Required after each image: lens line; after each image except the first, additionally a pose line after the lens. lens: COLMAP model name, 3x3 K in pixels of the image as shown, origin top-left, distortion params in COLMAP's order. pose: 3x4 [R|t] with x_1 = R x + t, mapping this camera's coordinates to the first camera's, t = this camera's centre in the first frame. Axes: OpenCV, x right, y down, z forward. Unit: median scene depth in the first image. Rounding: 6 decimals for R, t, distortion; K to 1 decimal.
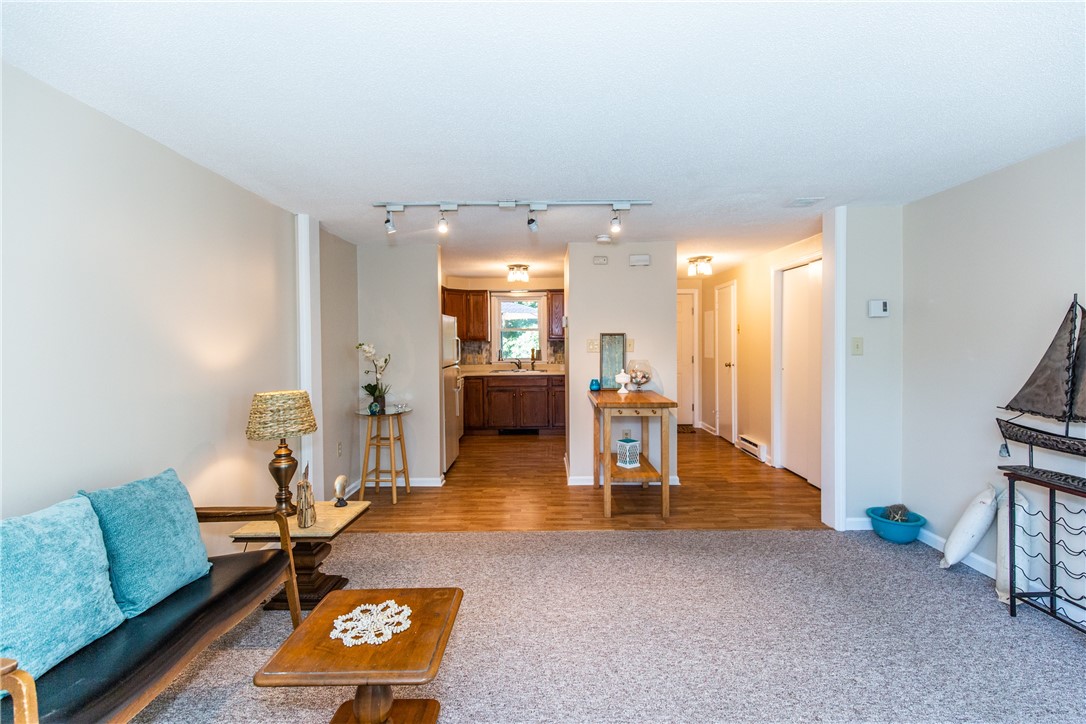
lens RADIAL K [[492.2, 0, 532.4], [0, 492.2, 349.0], [0, 0, 1]] dist [0.007351, -0.000929]
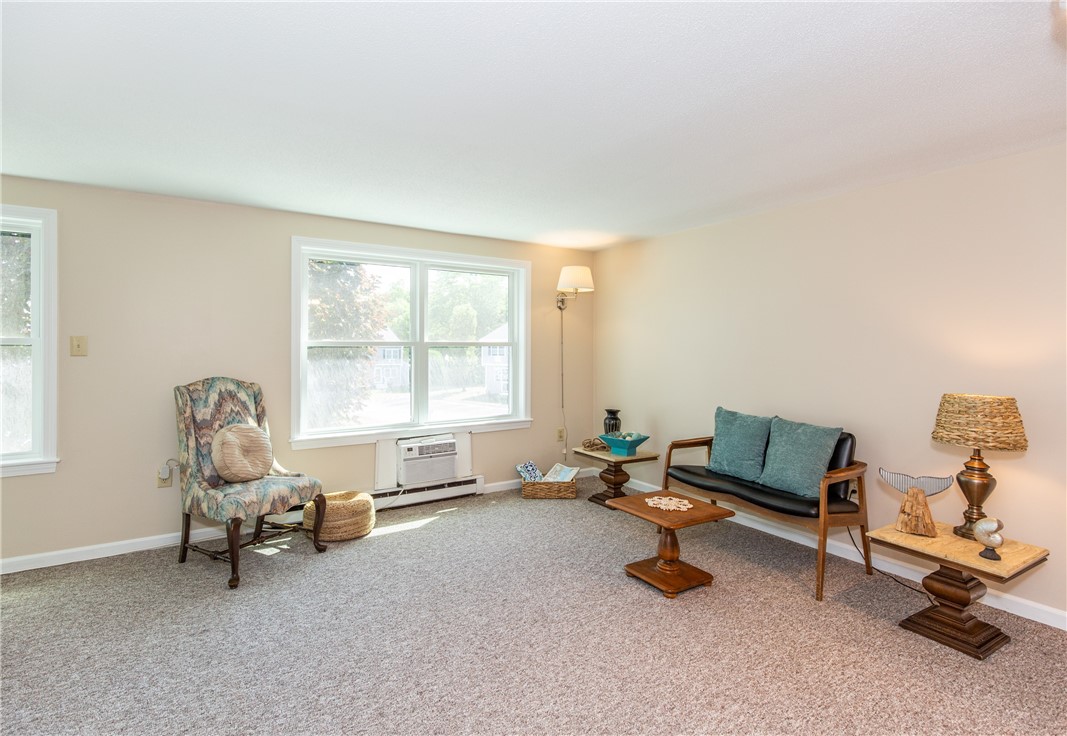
lens RADIAL K [[503.5, 0, 522.4], [0, 503.5, 349.1], [0, 0, 1]] dist [0.001265, -0.001682]
pose [[-0.831095, 0.008235, -0.556069, 0.464169], [-0.000335, 0.999883, 0.015308, -0.003711], [0.556130, 0.012909, -0.830995, 0.942596]]
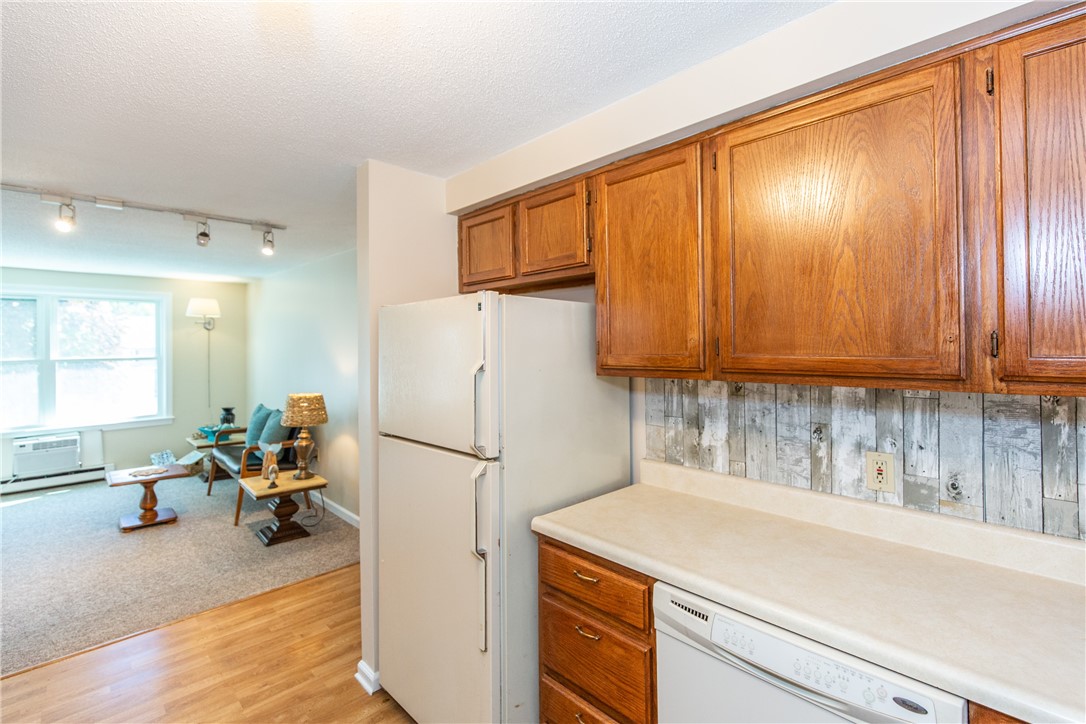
lens RADIAL K [[492.2, 0, 534.8], [0, 492.2, 338.5], [0, 0, 1]] dist [0.007351, -0.000929]
pose [[-0.701686, 0.007196, -0.712450, 0.040081], [0.005483, 0.999974, 0.004701, -0.060590], [0.712465, -0.000608, -0.701707, 1.843708]]
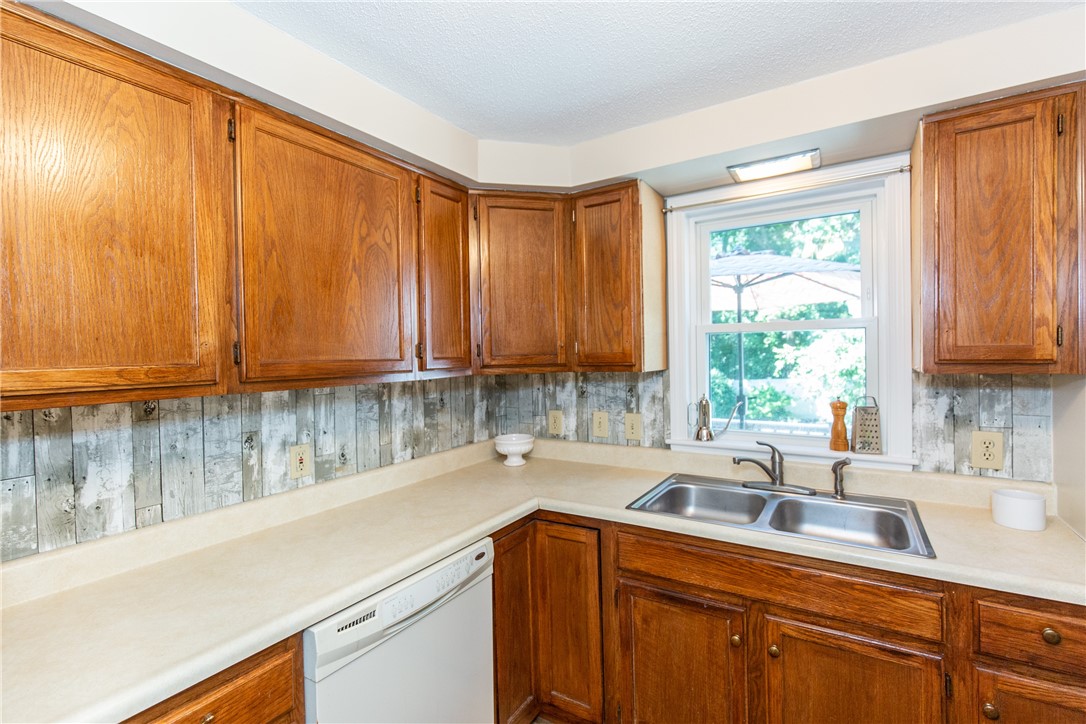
lens RADIAL K [[492.2, 0, 542.4], [0, 492.2, 358.8], [0, 0, 1]] dist [0.007351, -0.000929]
pose [[0.858523, -0.003213, -0.512764, 0.000908], [0.003947, 0.999992, 0.000343, -0.046407], [0.512759, -0.002318, 0.858529, 1.480569]]
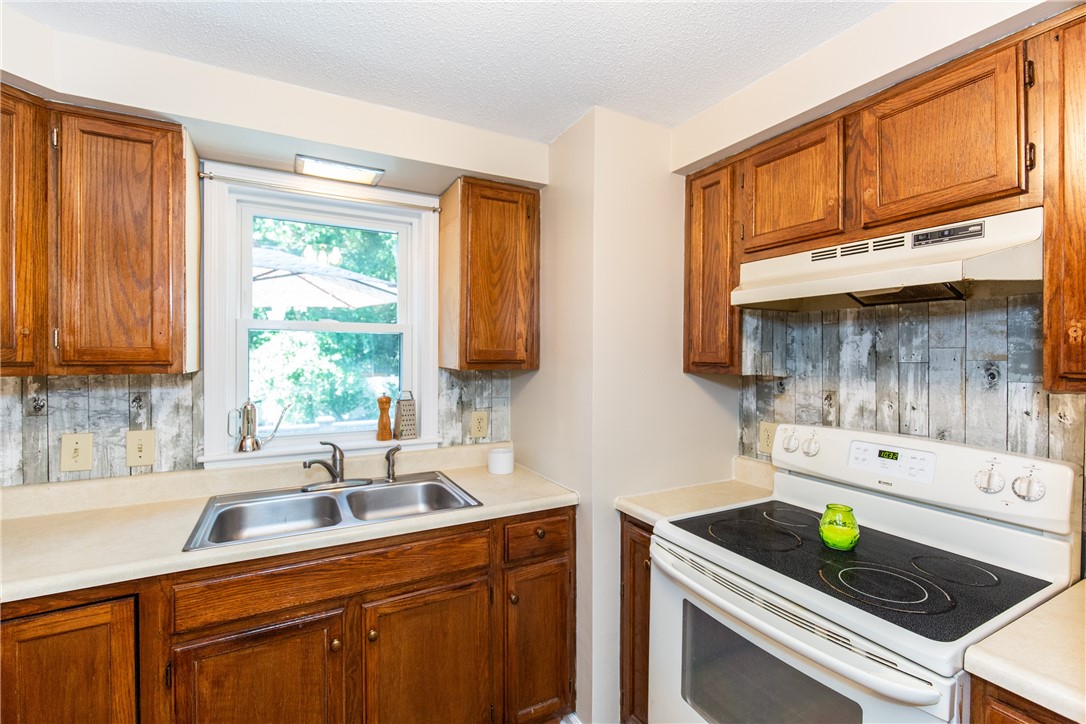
lens RADIAL K [[492.2, 0, 543.7], [0, 492.2, 357.3], [0, 0, 1]] dist [0.007351, -0.000929]
pose [[0.871974, 0.007616, 0.489492, -0.118174], [-0.002836, 0.999941, -0.010506, -0.041577], [-0.489543, 0.007773, 0.871944, 1.481104]]
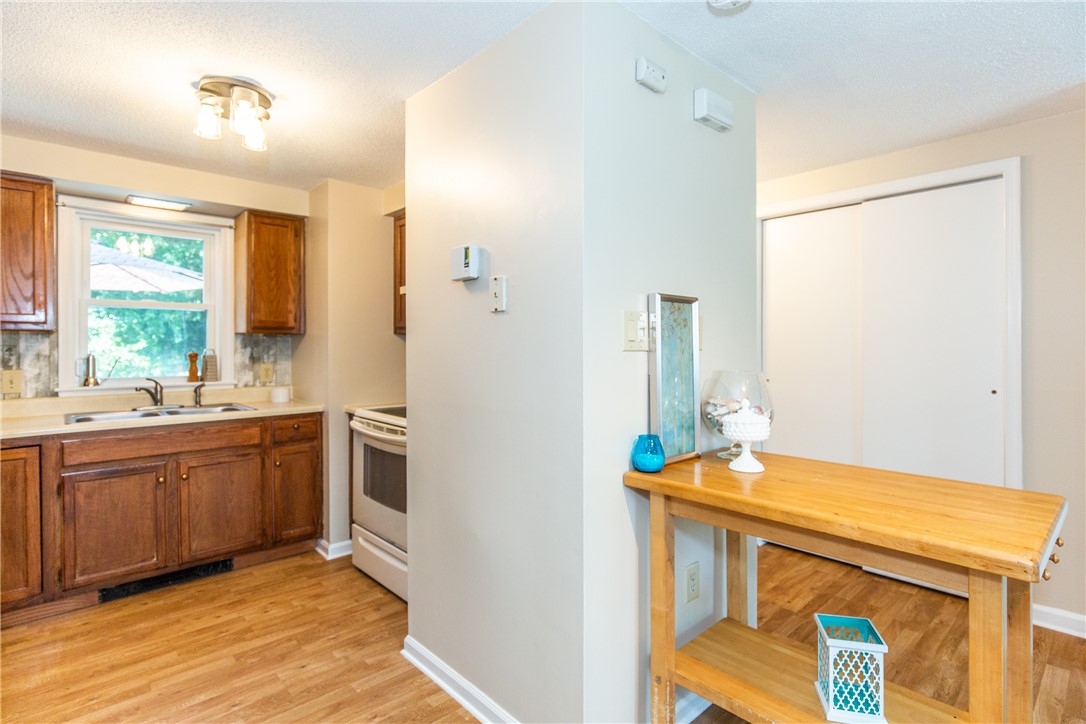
lens RADIAL K [[552.6, 0, 558.0], [0, 552.6, 347.1], [0, 0, 1]] dist [-0.015252, 0.005663]
pose [[0.716795, 0.005622, 0.697262, -0.206831], [0.010339, 0.999772, -0.018689, 0.013146], [-0.697208, 0.020605, 0.716573, 0.962695]]
